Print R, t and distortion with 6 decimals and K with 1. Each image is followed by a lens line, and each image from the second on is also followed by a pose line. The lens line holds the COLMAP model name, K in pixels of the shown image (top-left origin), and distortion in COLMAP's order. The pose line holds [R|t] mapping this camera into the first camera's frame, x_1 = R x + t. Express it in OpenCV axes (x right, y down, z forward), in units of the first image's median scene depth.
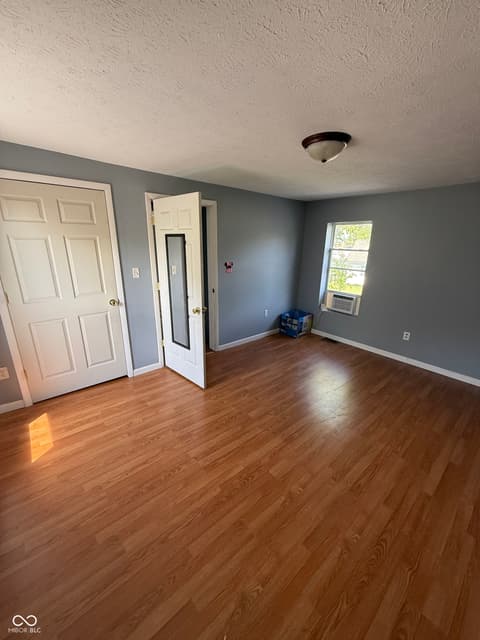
lens RADIAL K [[254.3, 0, 257.7], [0, 254.3, 334.2], [0, 0, 1]] dist [0.013010, 0.000155]
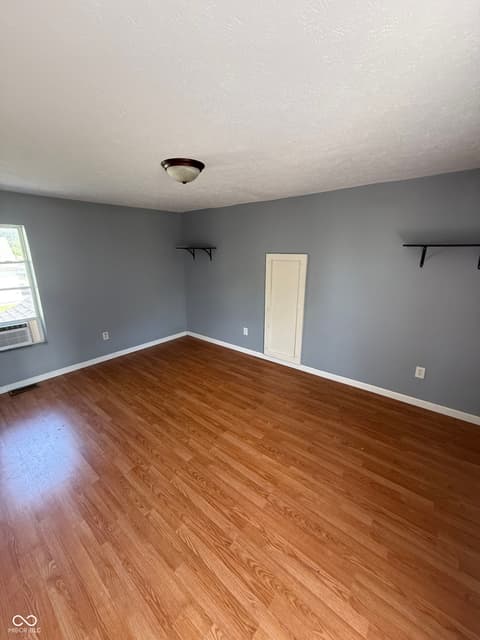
lens RADIAL K [[253.8, 0, 240.8], [0, 253.8, 318.2], [0, 0, 1]] dist [0.000820, 0.000117]
pose [[-0.147741, -0.273798, 0.950372, -0.895068], [0.340734, 0.888000, 0.308798, -0.354193], [-0.928479, 0.369446, -0.037902, 0.901159]]
